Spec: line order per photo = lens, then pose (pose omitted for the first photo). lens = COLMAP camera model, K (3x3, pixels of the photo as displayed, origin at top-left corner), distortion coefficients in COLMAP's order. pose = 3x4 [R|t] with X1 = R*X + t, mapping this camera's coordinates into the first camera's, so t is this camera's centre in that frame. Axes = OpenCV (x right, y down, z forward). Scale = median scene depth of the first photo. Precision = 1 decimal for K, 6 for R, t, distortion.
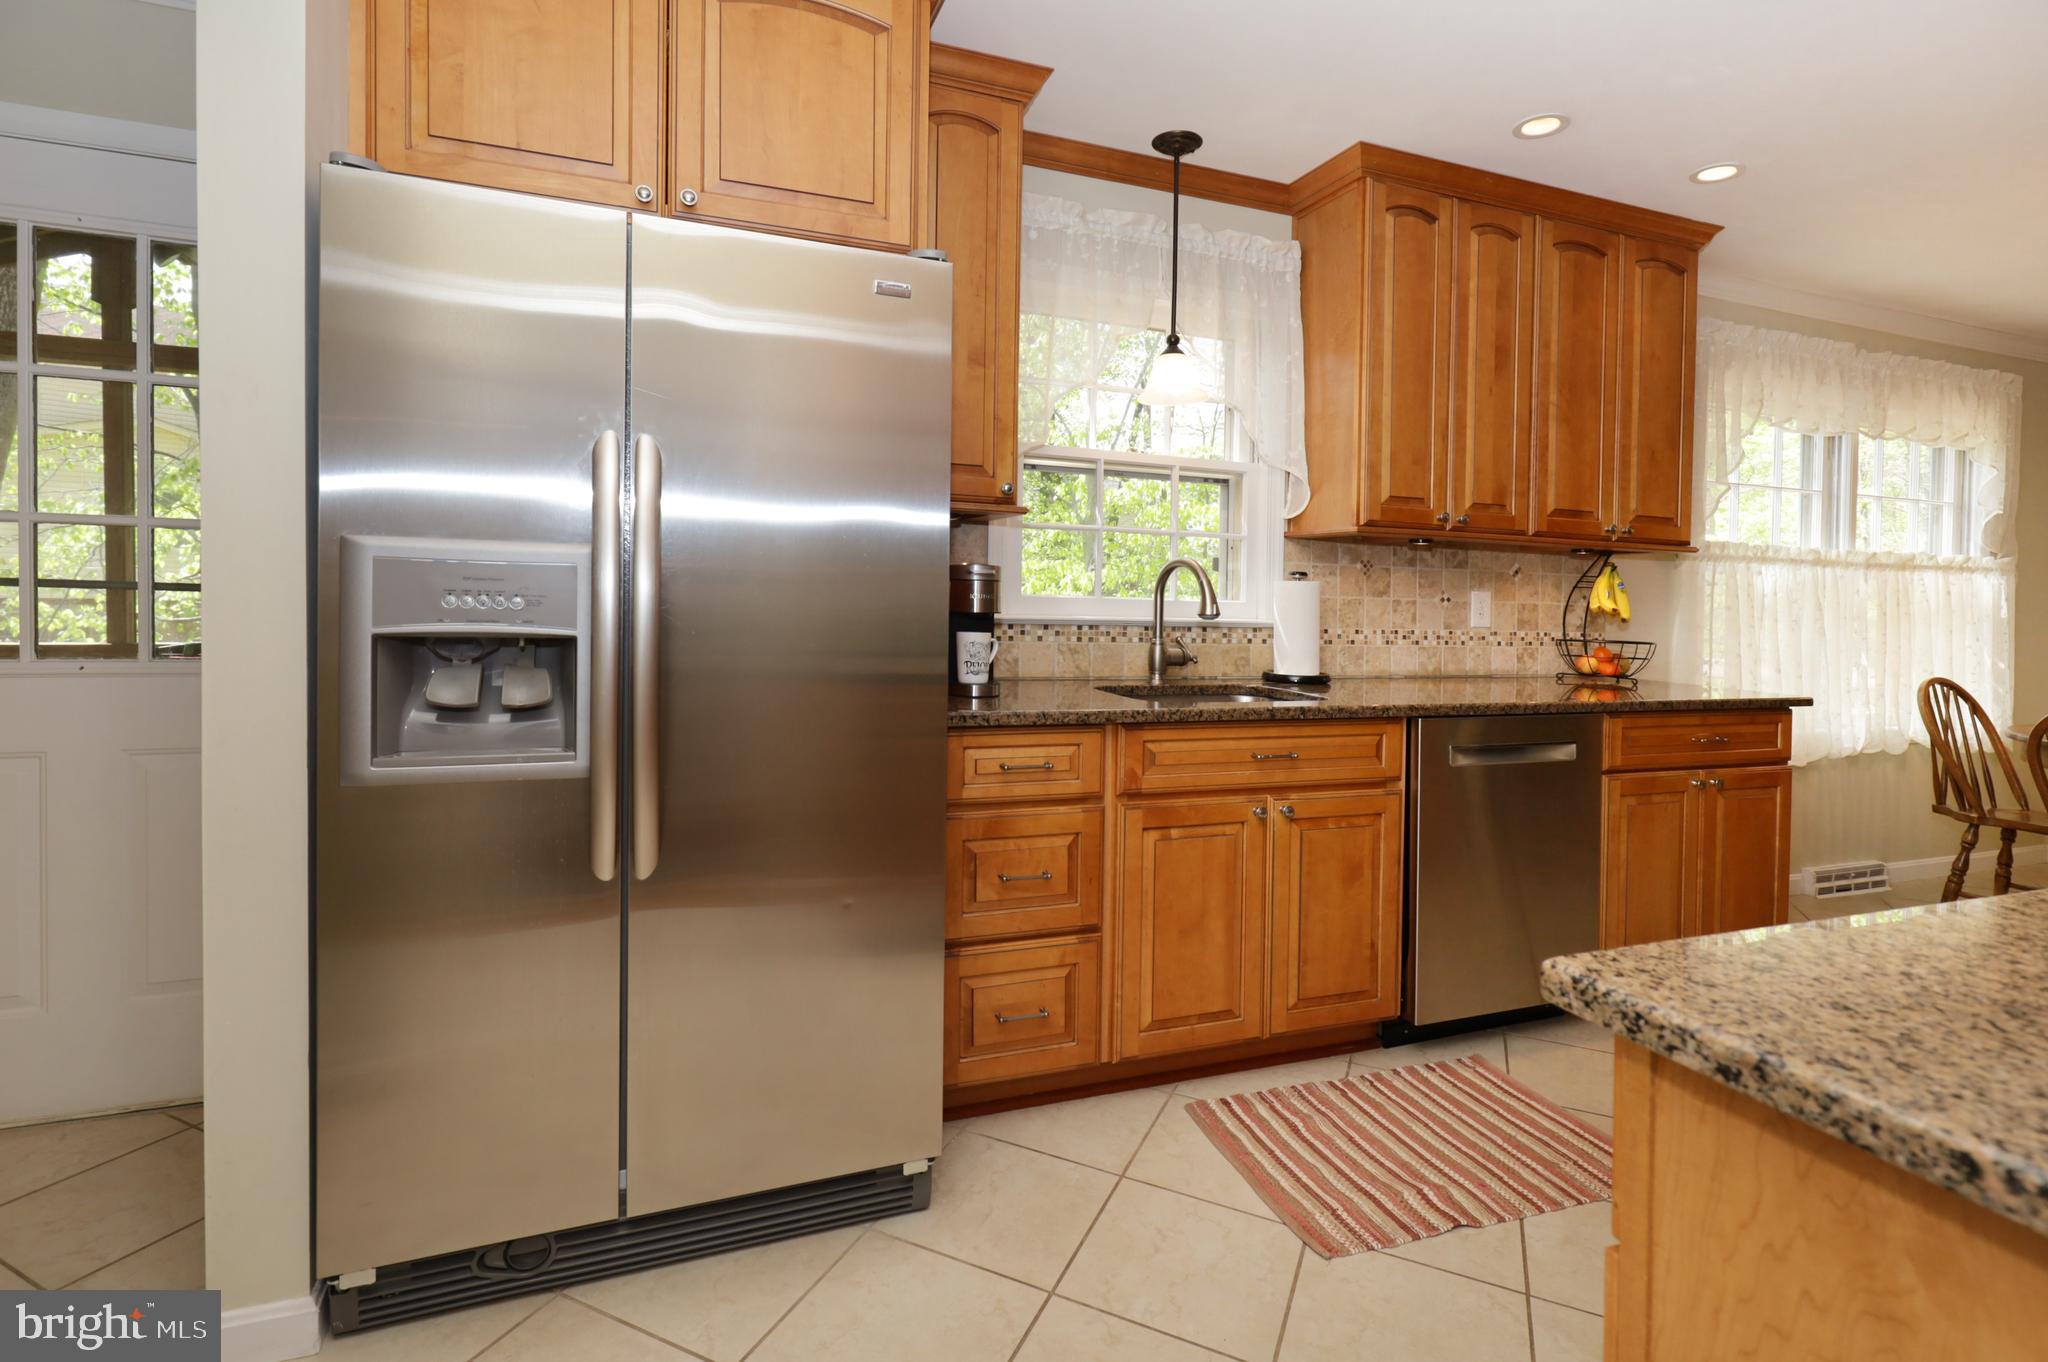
lens RADIAL K [[935.8, 0, 1019.8], [0, 935.8, 616.2], [0, 0, 1]] dist [0.008923, 0.000294]
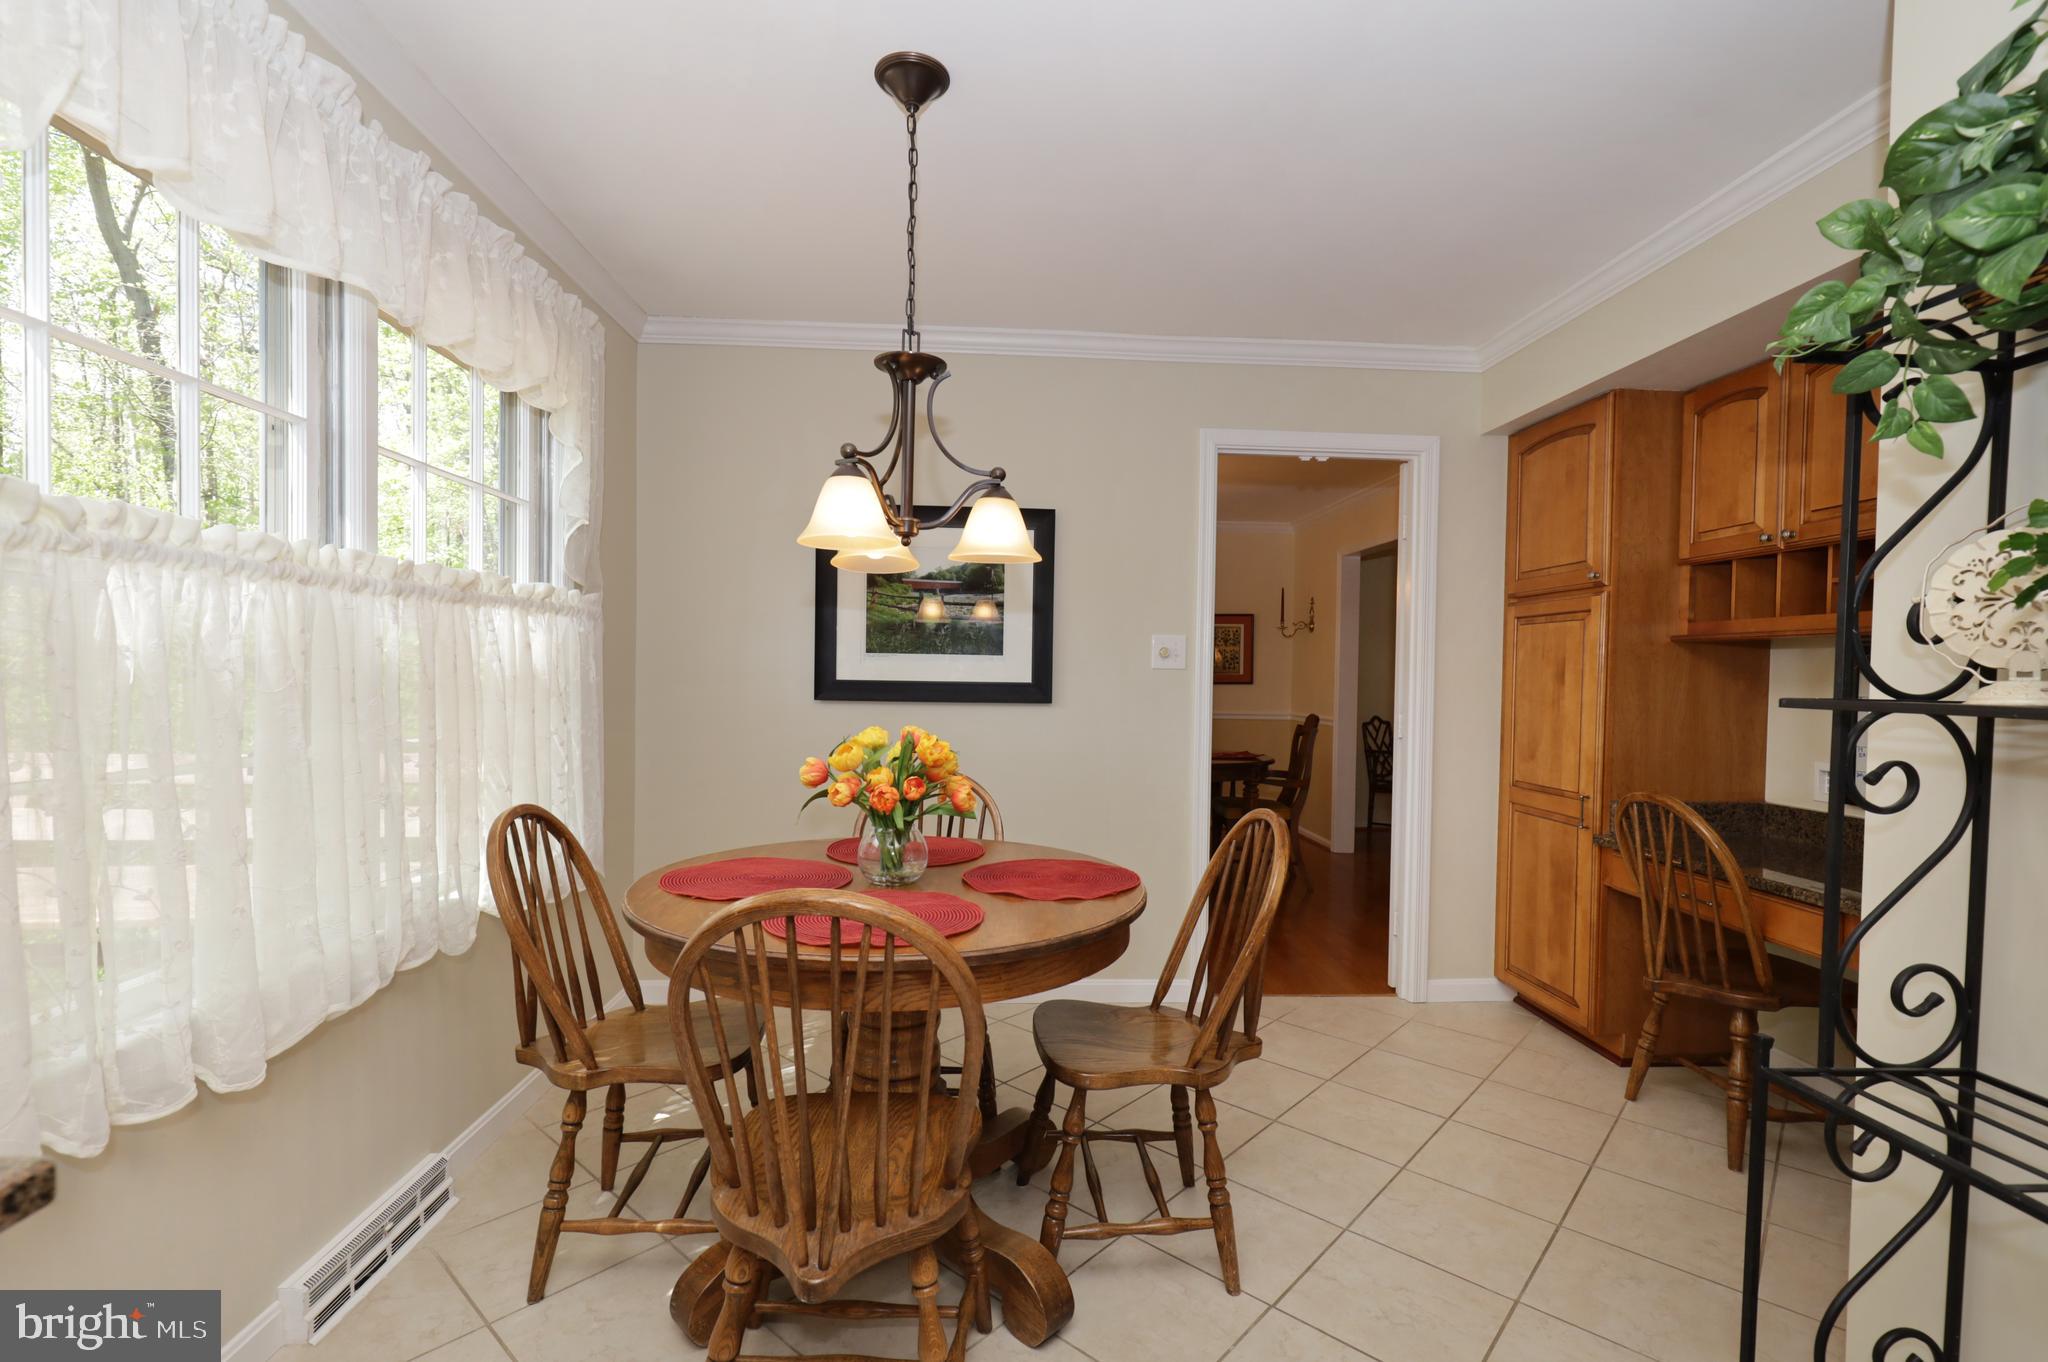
lens RADIAL K [[974.6, 0, 1024.8], [0, 974.6, 693.6], [0, 0, 1]] dist [-0.002987, -0.000451]
pose [[0.308722, -0.039158, 0.950346, 0.528184], [0.002383, 0.999181, 0.040396, -0.019639], [-0.951149, -0.010207, 0.308562, 0.546093]]
